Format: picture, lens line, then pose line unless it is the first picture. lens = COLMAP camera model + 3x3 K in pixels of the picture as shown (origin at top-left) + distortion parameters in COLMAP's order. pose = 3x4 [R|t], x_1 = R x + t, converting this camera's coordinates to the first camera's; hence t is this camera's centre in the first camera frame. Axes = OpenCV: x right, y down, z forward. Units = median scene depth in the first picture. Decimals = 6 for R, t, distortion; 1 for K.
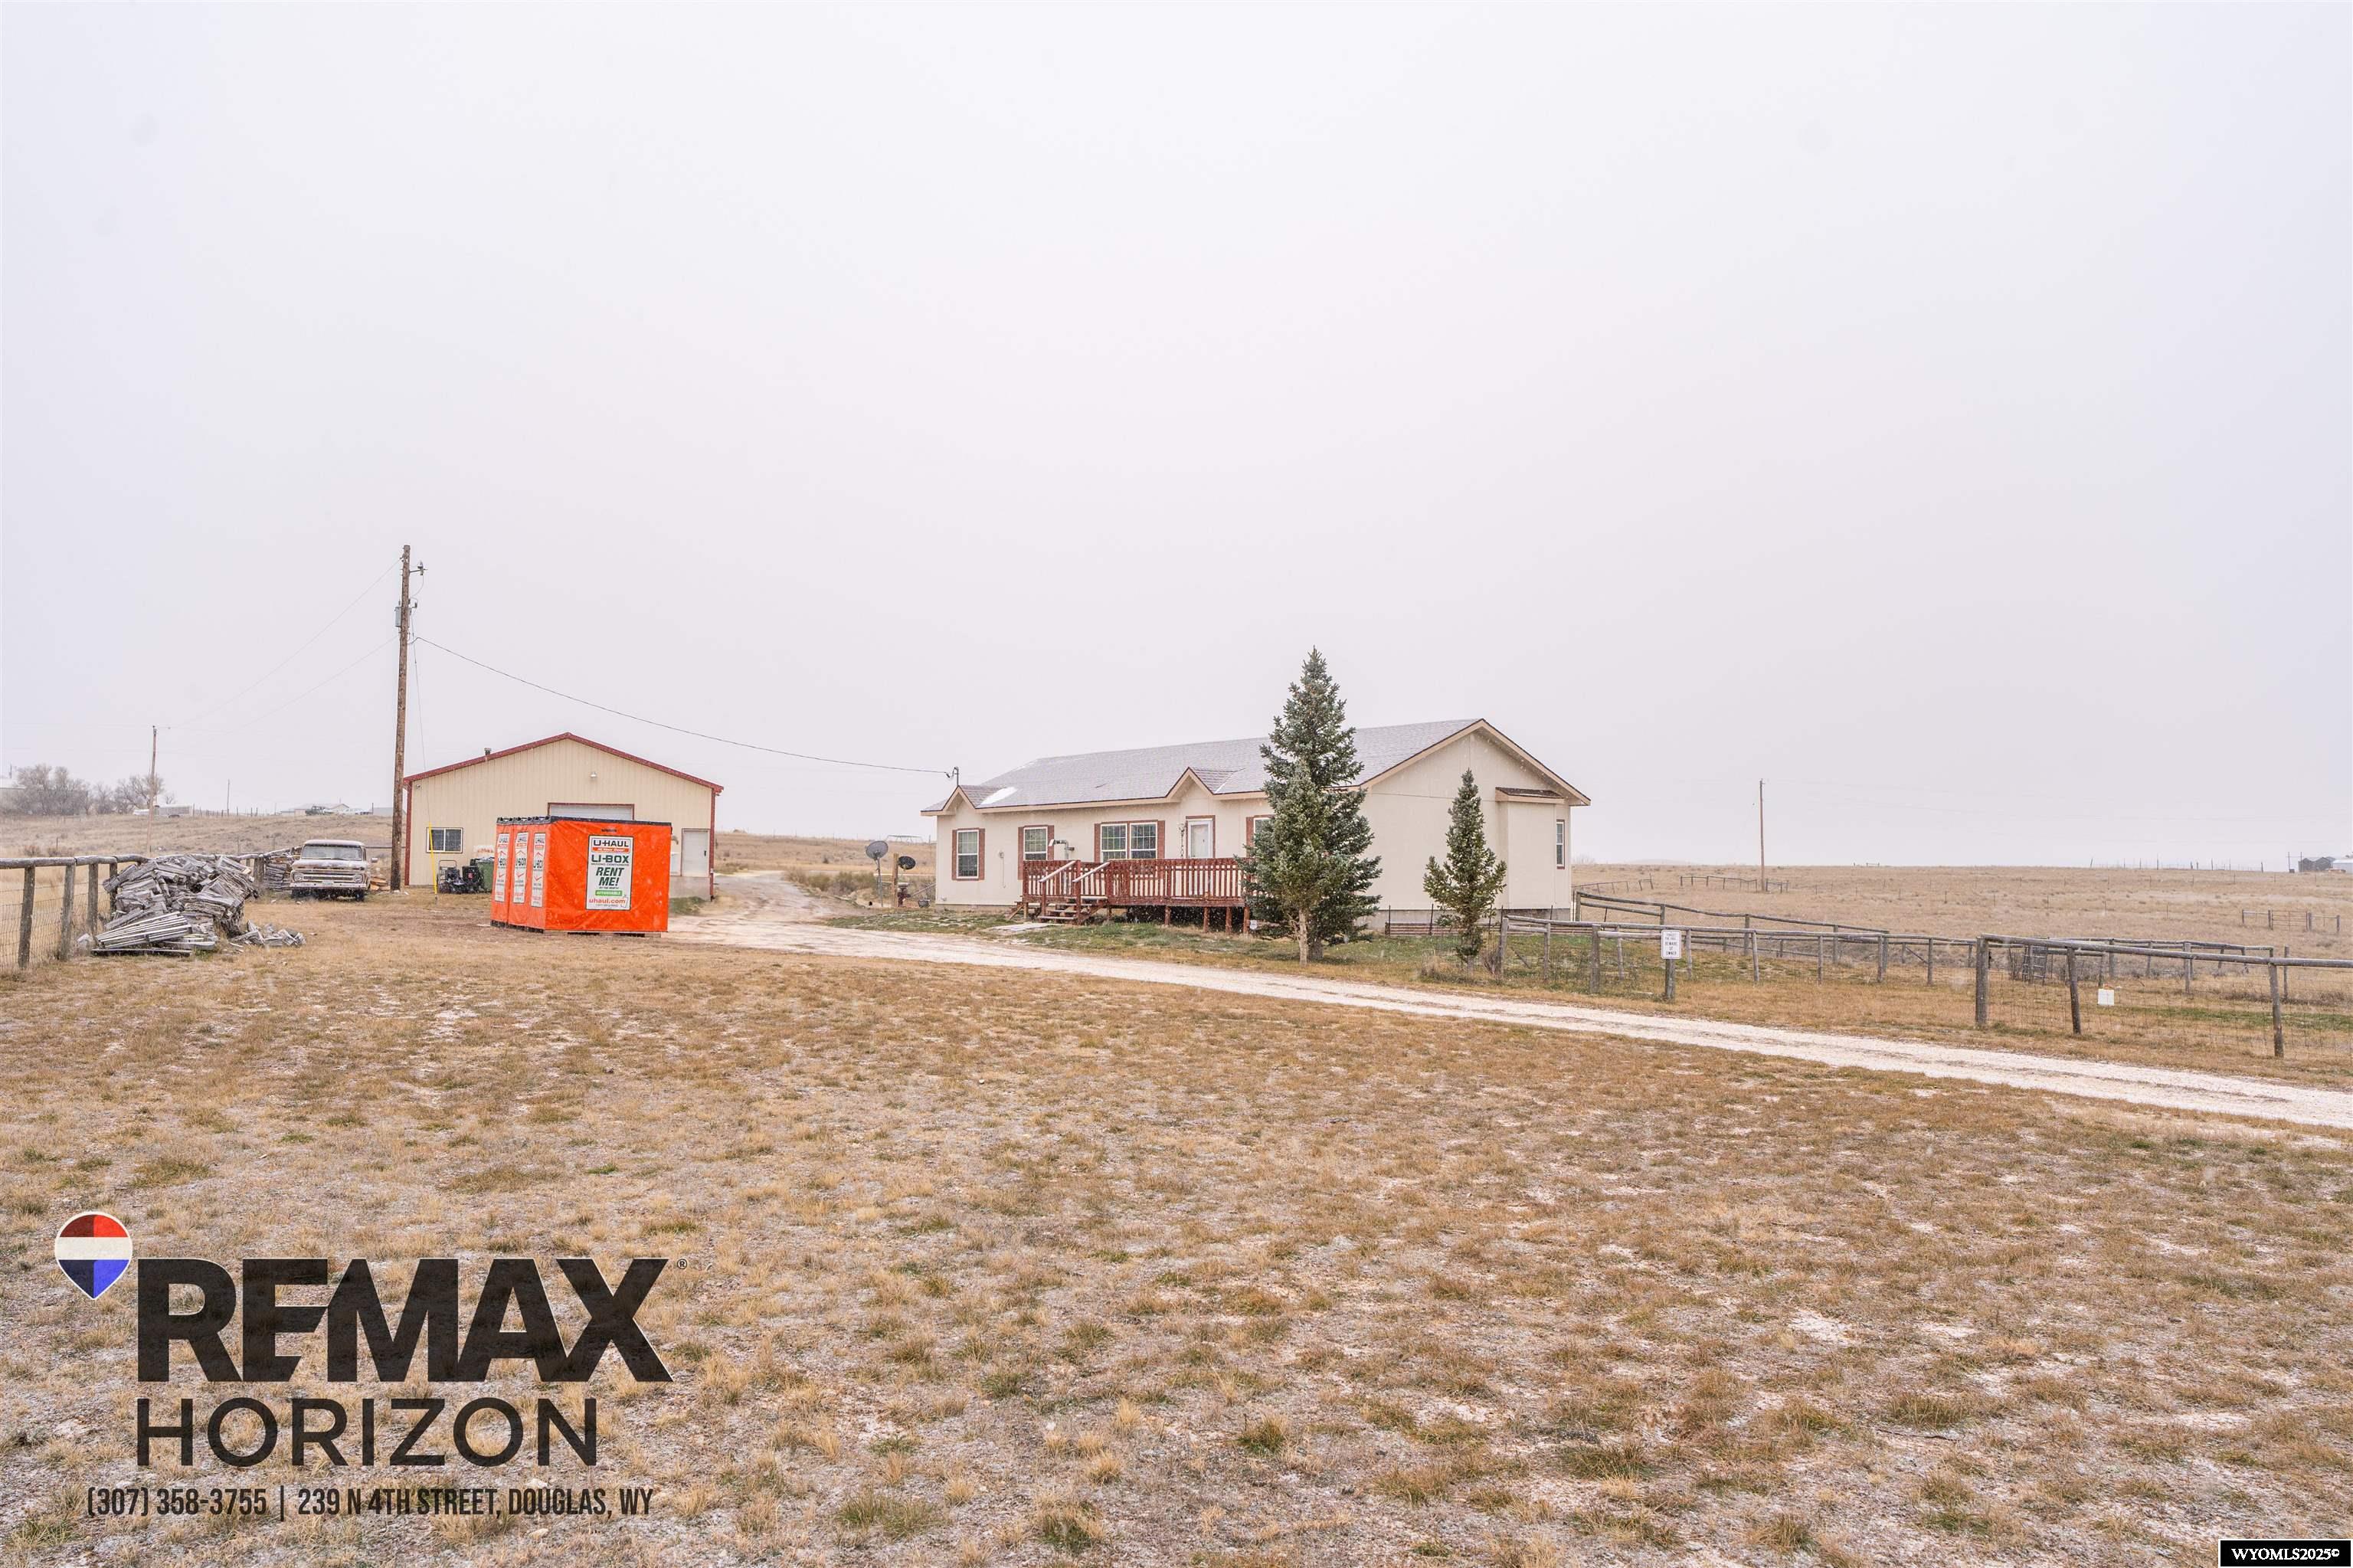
lens RADIAL K [[1693.5, 0, 1176.5], [0, 1693.5, 784.0], [0, 0, 1]] dist [-0.000491, -0.000092]
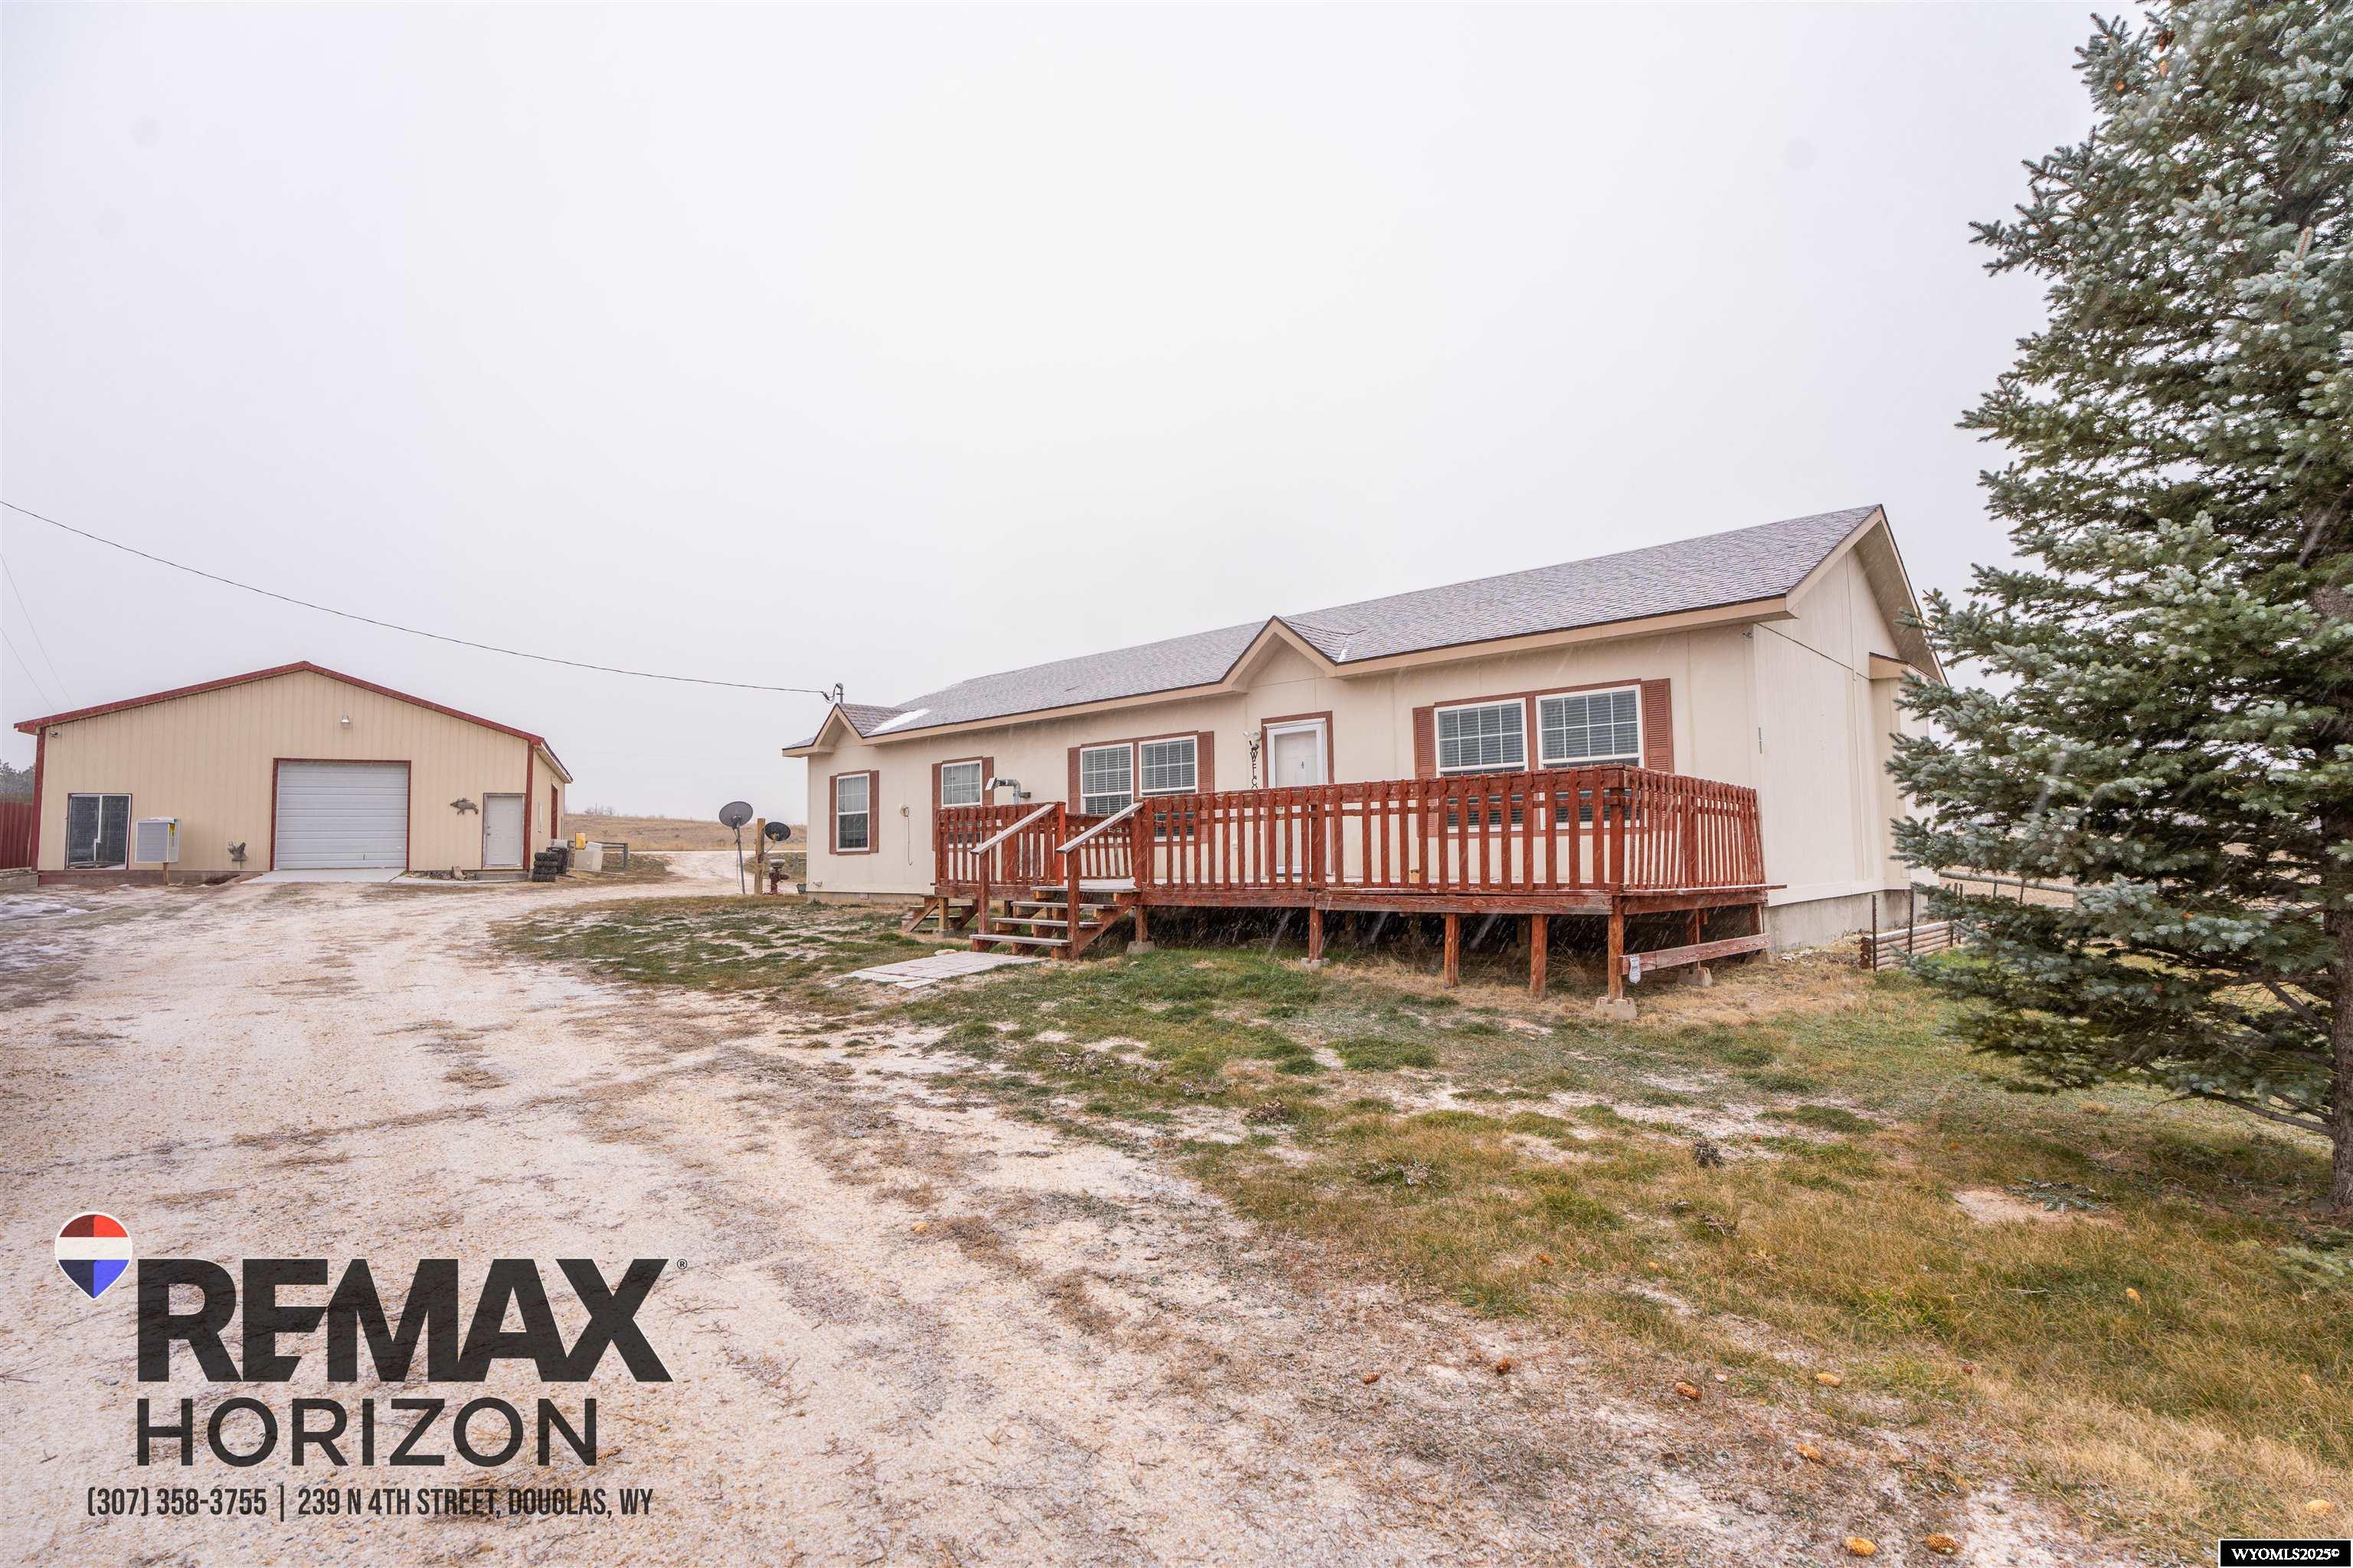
lens RADIAL K [[1134.5, 0, 1176.5], [0, 1134.5, 784.0], [0, 0, 1]] dist [0.000047, 0.000044]
pose [[0.994224, -0.011823, 0.106670, -0.050360], [0.012288, 0.999918, -0.003708, 0.035350], [-0.106617, 0.004997, 0.994288, 0.592727]]
